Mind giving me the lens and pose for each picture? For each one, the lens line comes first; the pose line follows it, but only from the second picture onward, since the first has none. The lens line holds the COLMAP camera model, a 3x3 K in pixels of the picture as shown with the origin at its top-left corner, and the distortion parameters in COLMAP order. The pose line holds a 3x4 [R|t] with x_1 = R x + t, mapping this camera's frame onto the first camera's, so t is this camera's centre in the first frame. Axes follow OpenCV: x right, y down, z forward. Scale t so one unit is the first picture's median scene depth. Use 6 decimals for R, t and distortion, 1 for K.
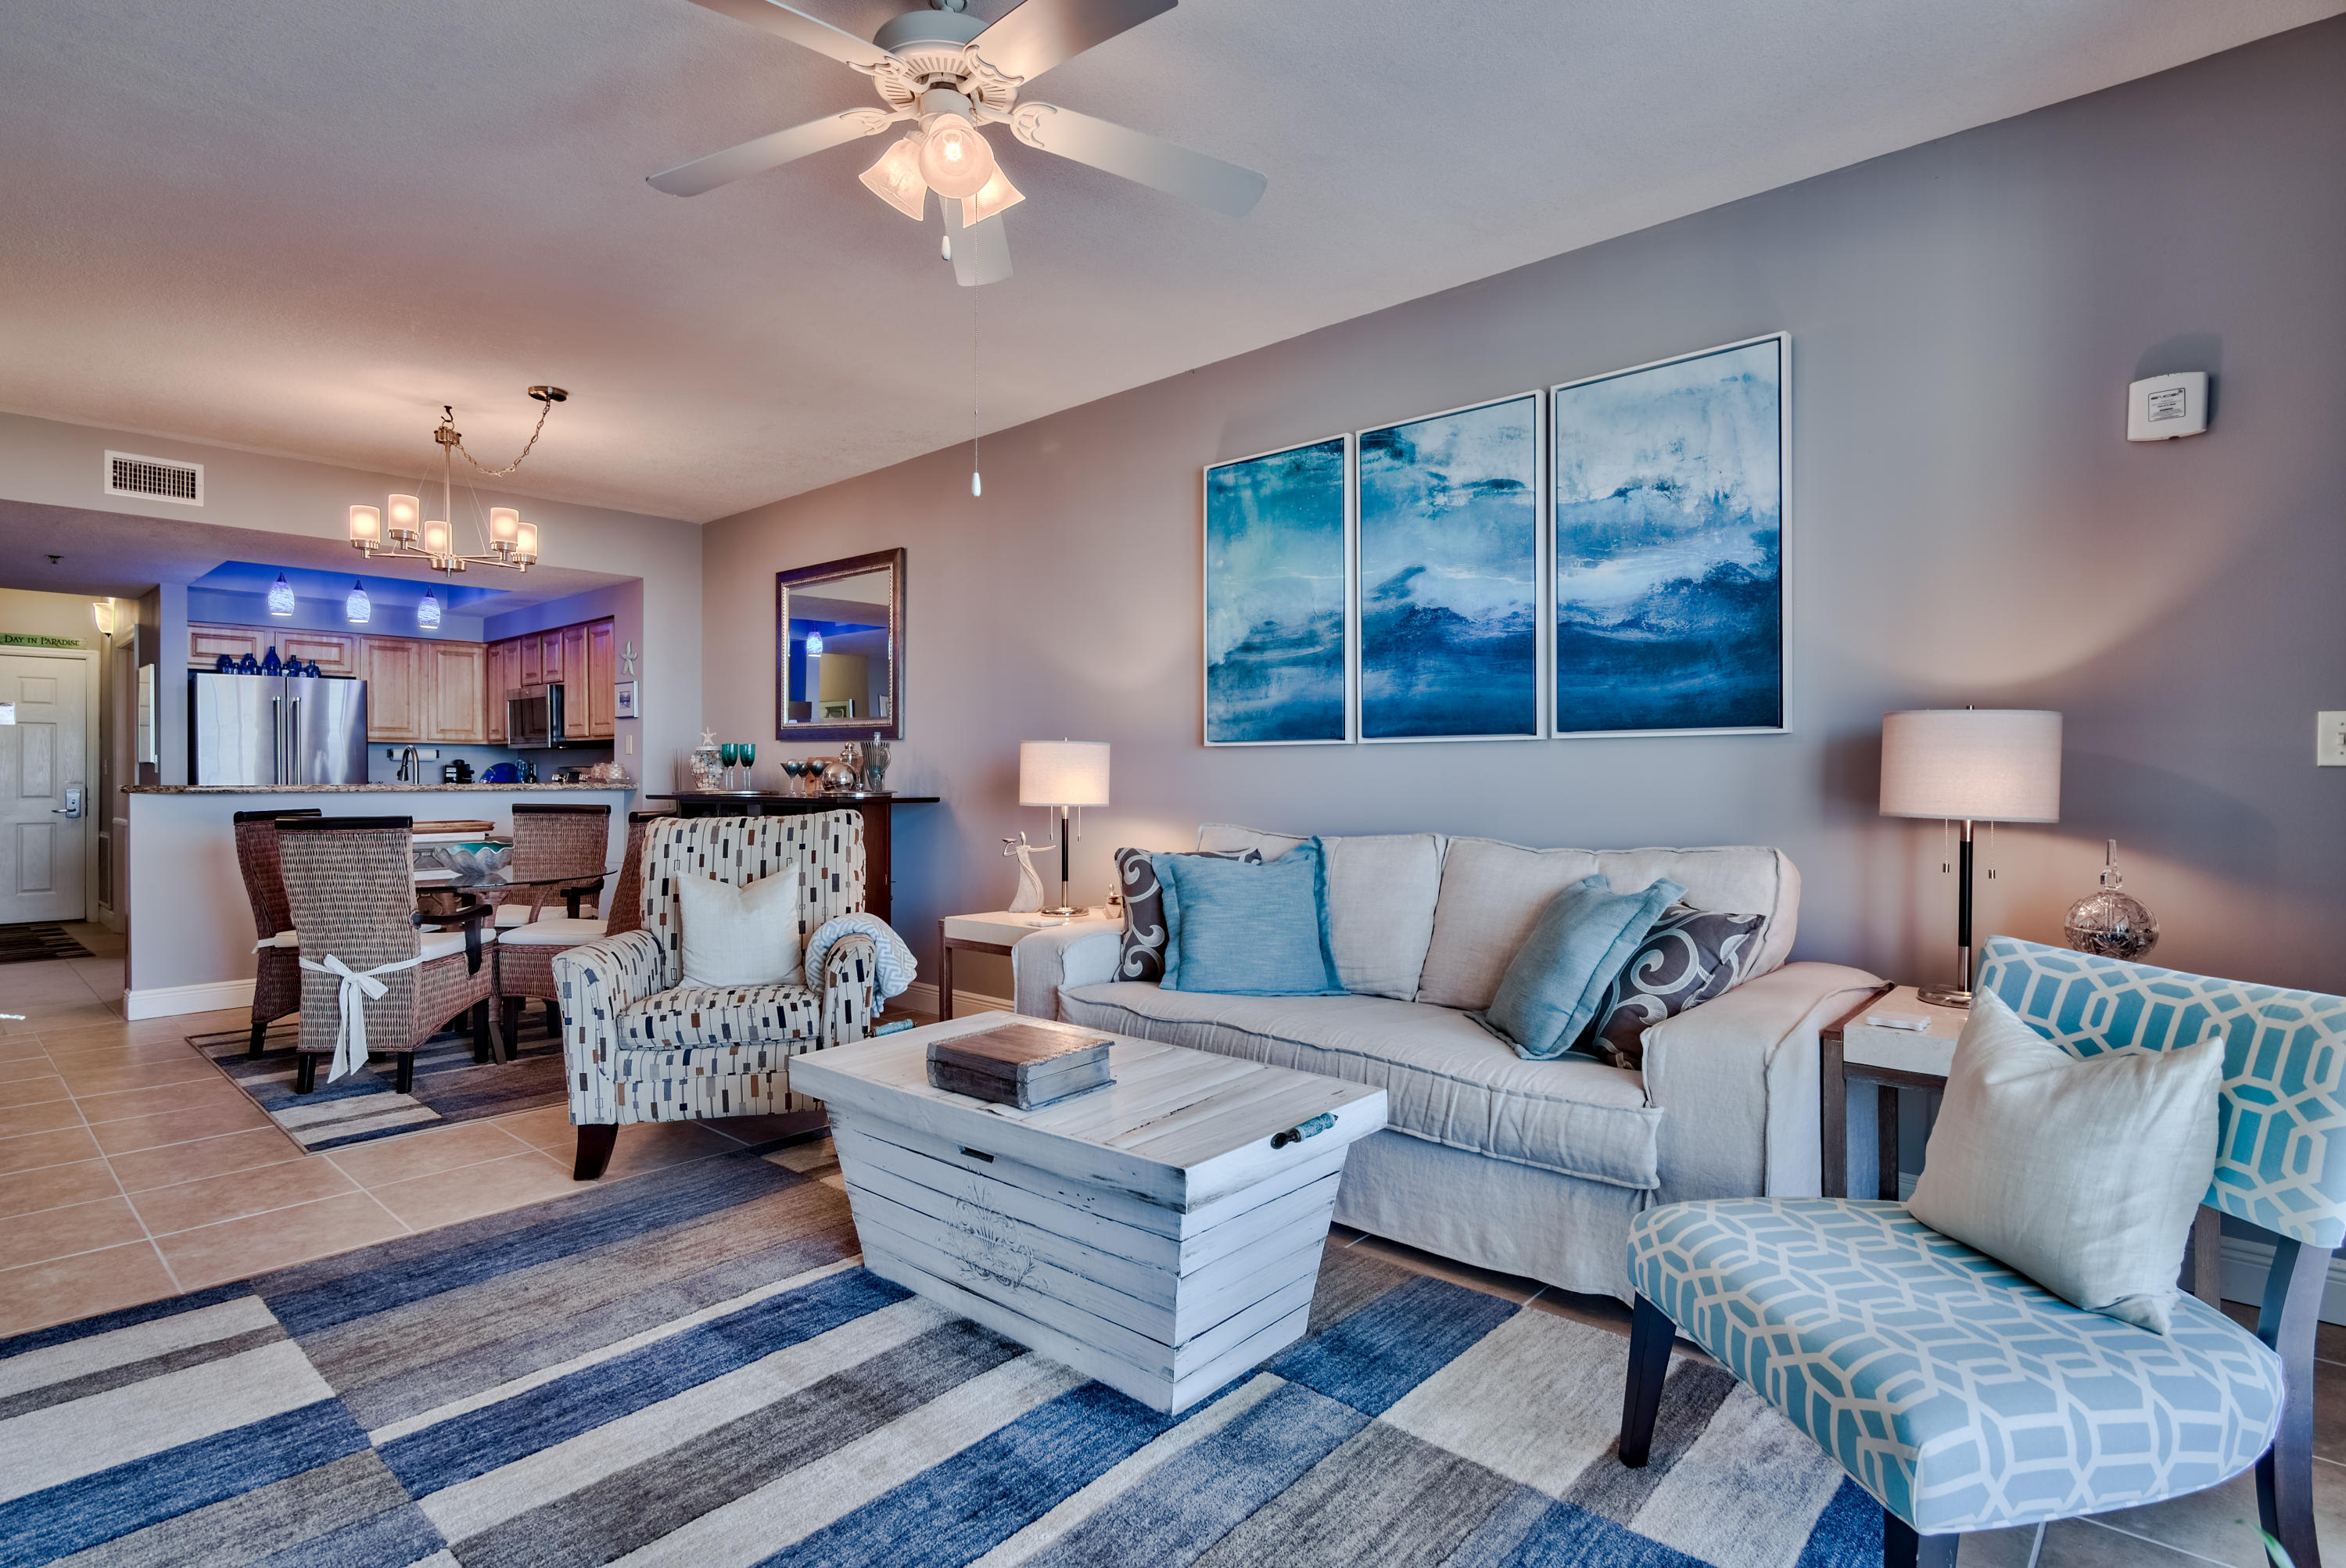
lens RADIAL K [[1159.8, 0, 1168.7], [0, 1159.8, 778.3], [0, 0, 1]] dist [-0.004341, -0.000118]
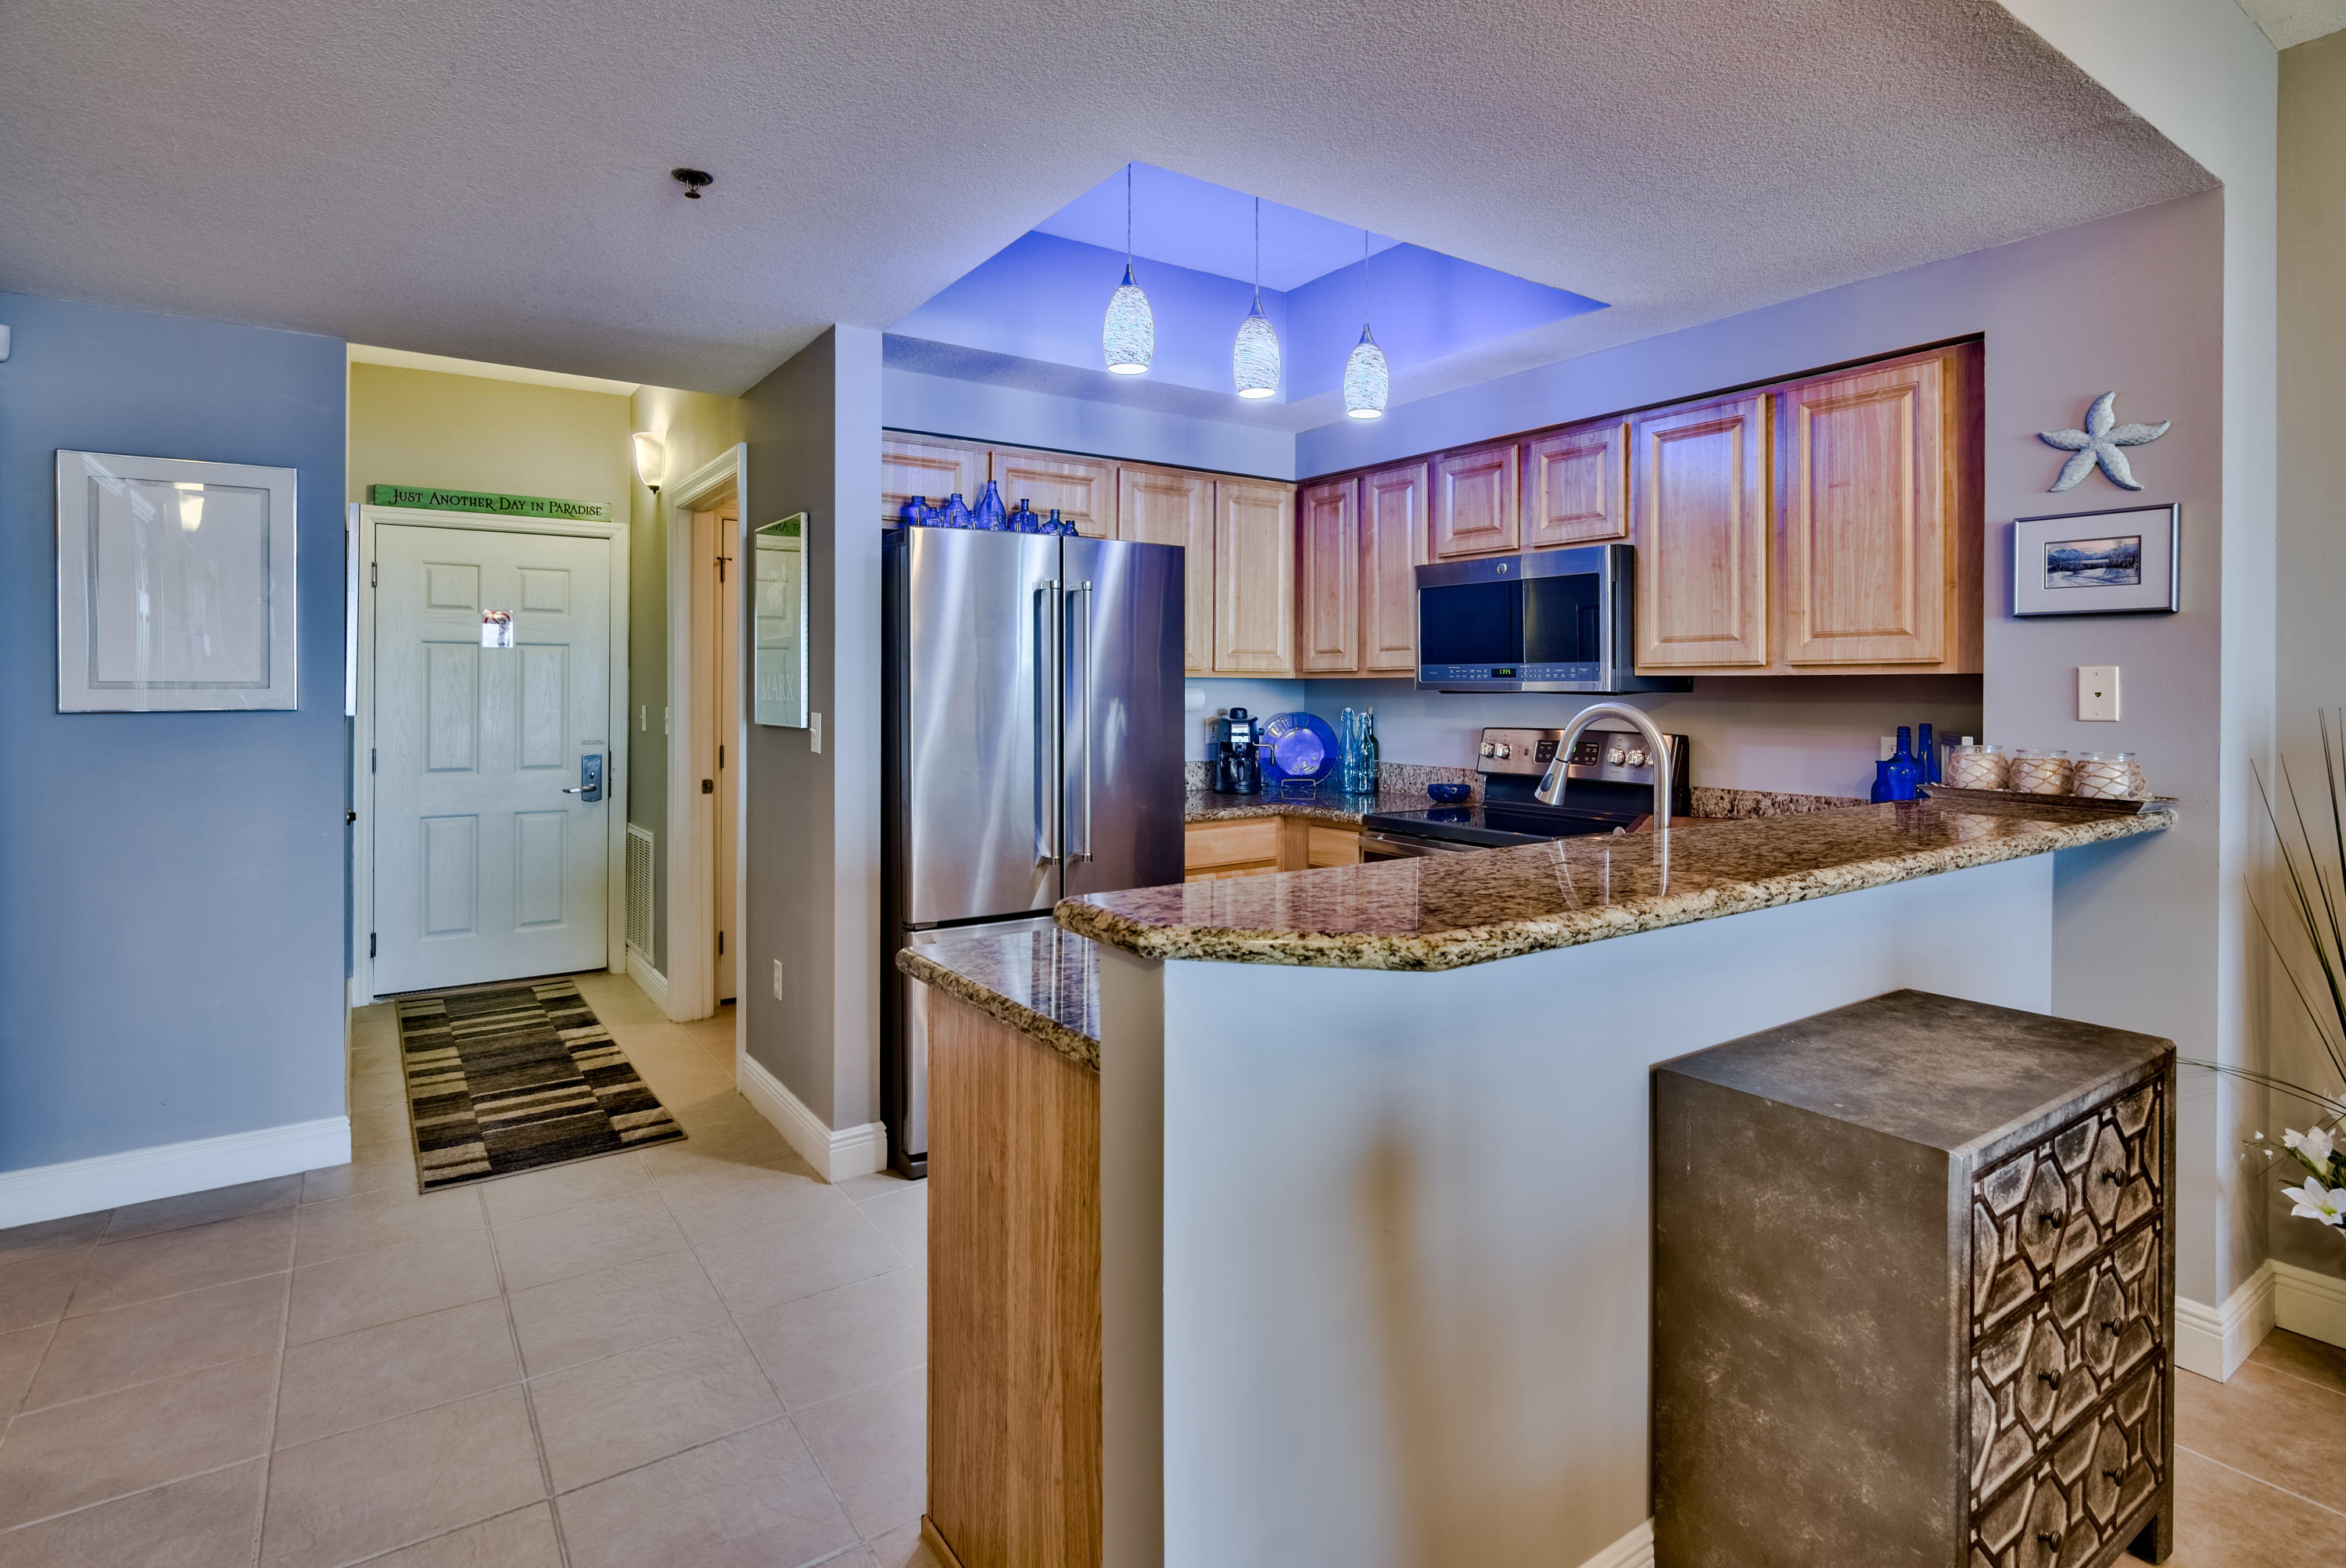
lens RADIAL K [[1199.4, 0, 1215.9], [0, 1199.4, 686.8], [0, 0, 1]] dist [-0.003948, 0.000834]
pose [[0.976515, -0.000200, -0.215449, -1.050025], [-0.001185, 0.999979, -0.006299, -0.046075], [0.215446, 0.006406, 0.976495, 0.973374]]
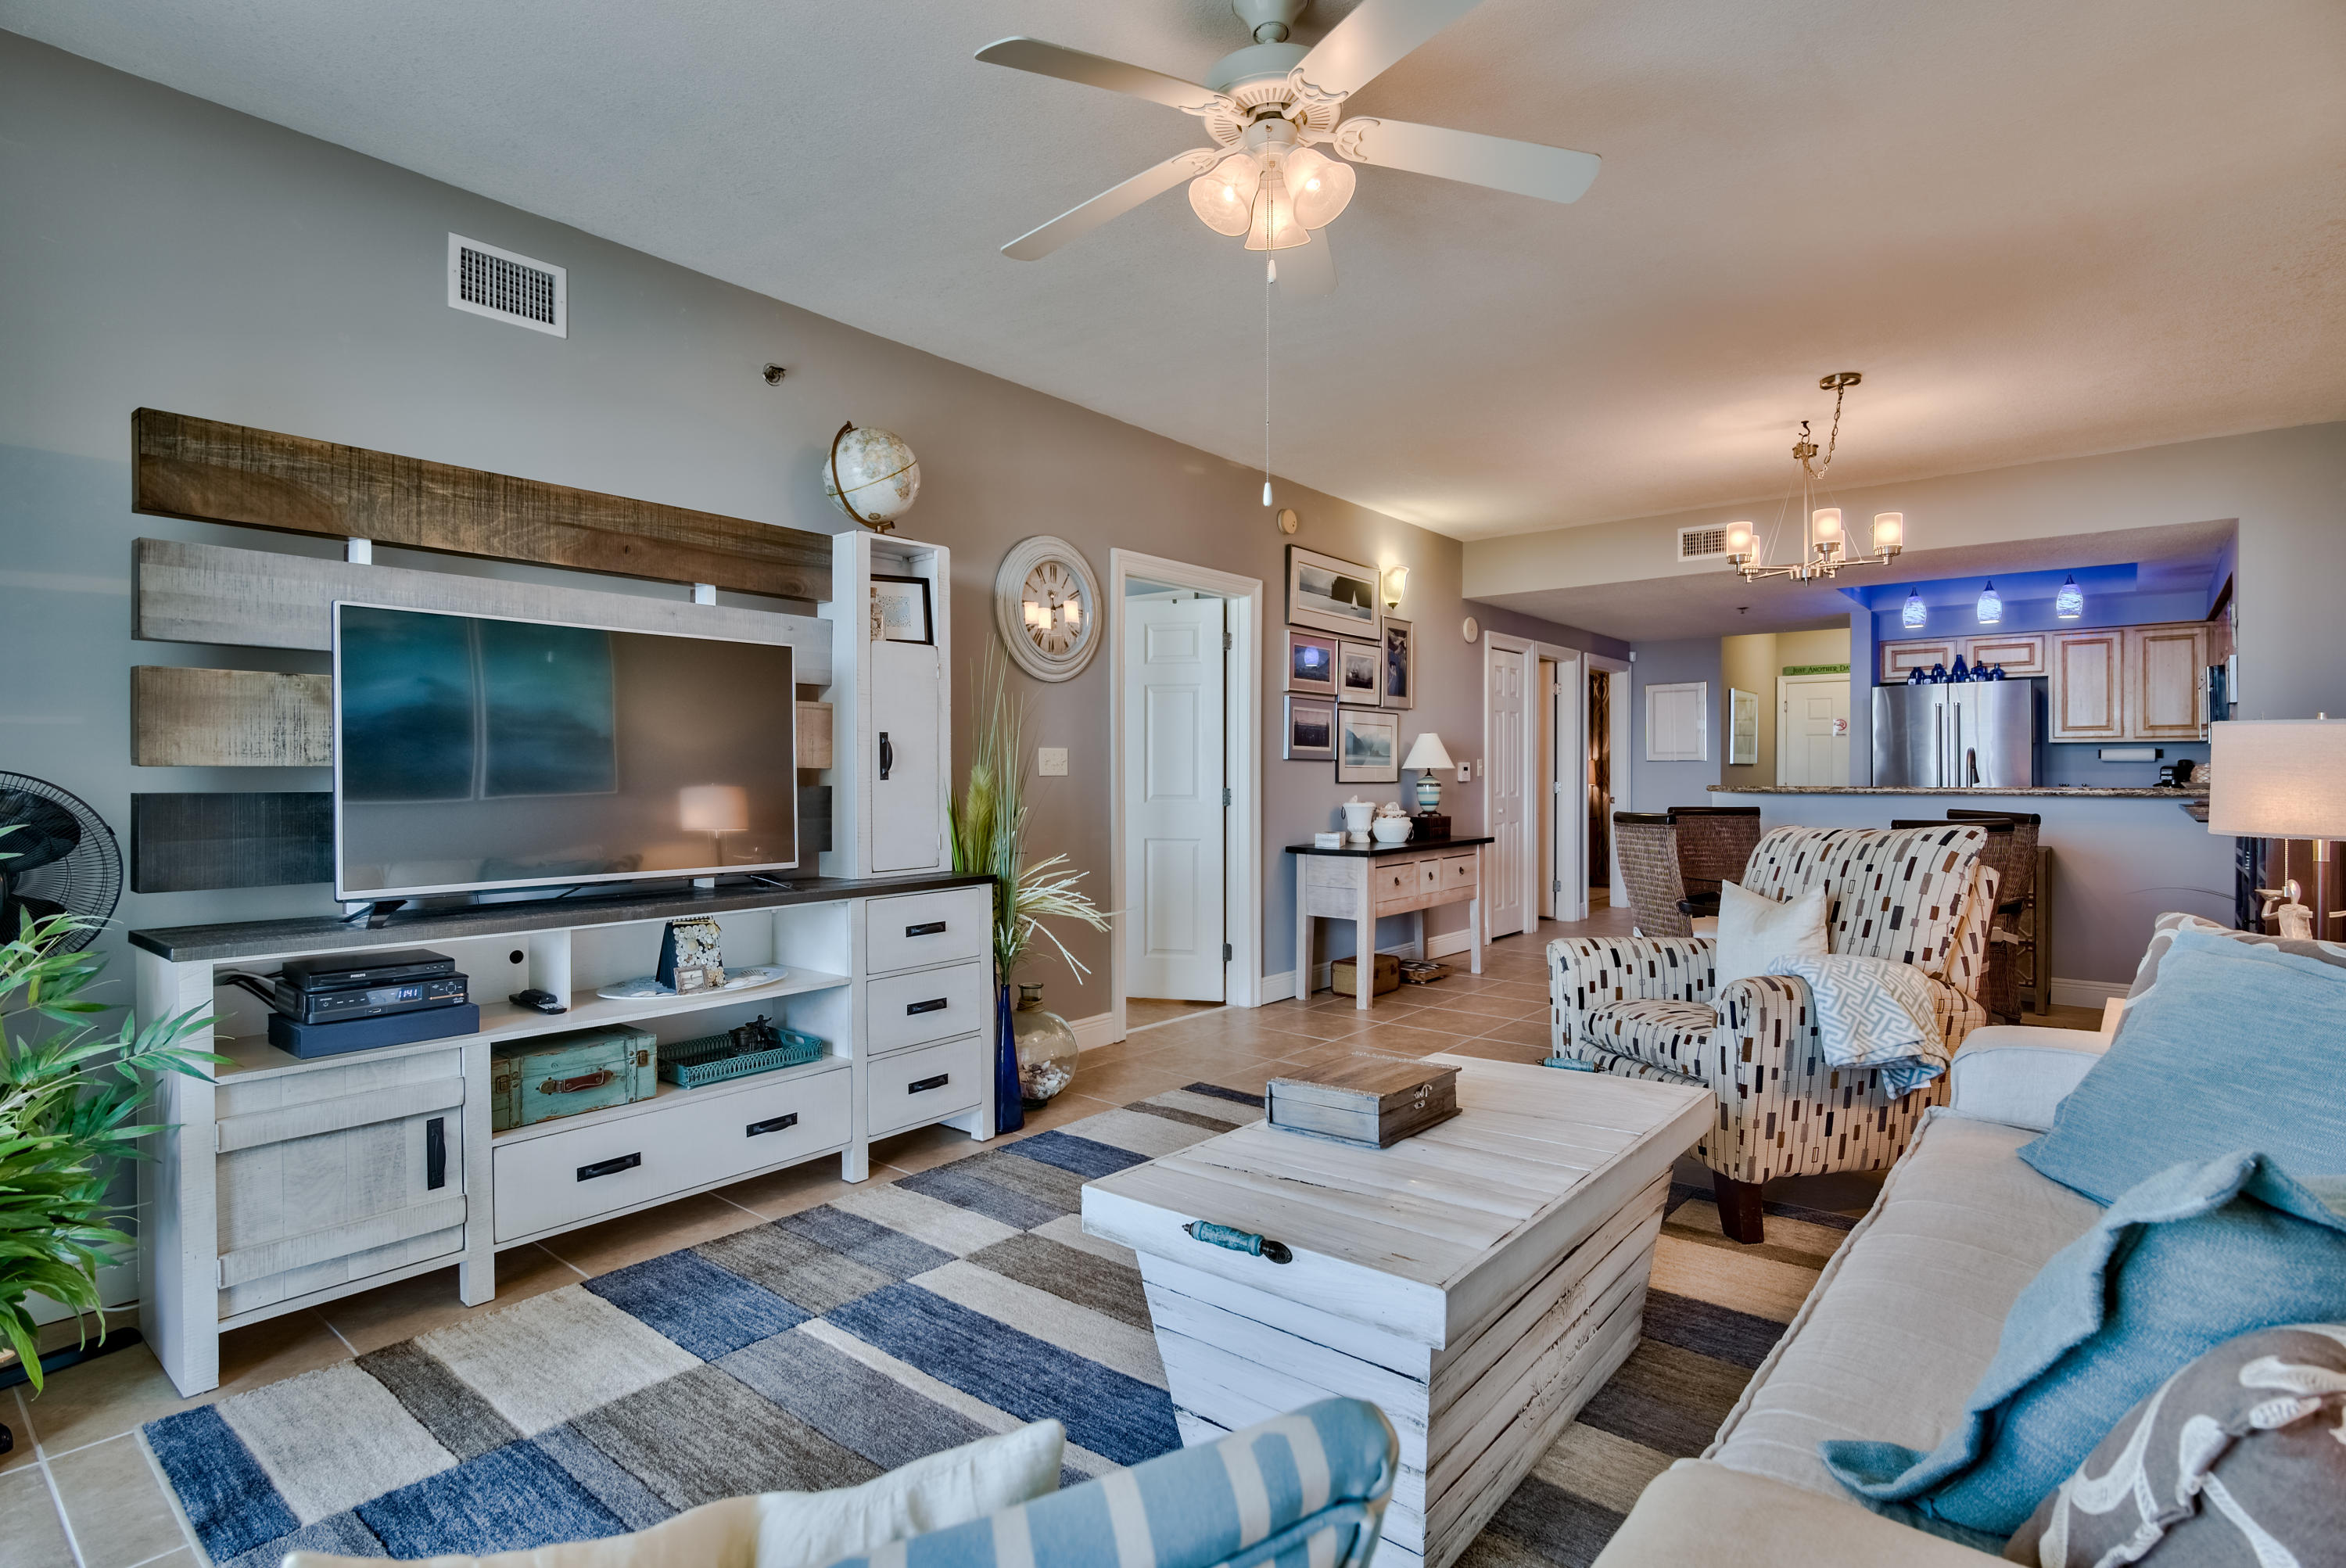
lens RADIAL K [[1159.8, 0, 1168.7], [0, 1159.8, 778.3], [0, 0, 1]] dist [-0.004341, -0.000118]
pose [[0.050108, 0.002188, -0.998741, 0.430197], [-0.005327, 0.999984, 0.001924, -0.000445], [0.998730, 0.005224, 0.050118, 0.424299]]
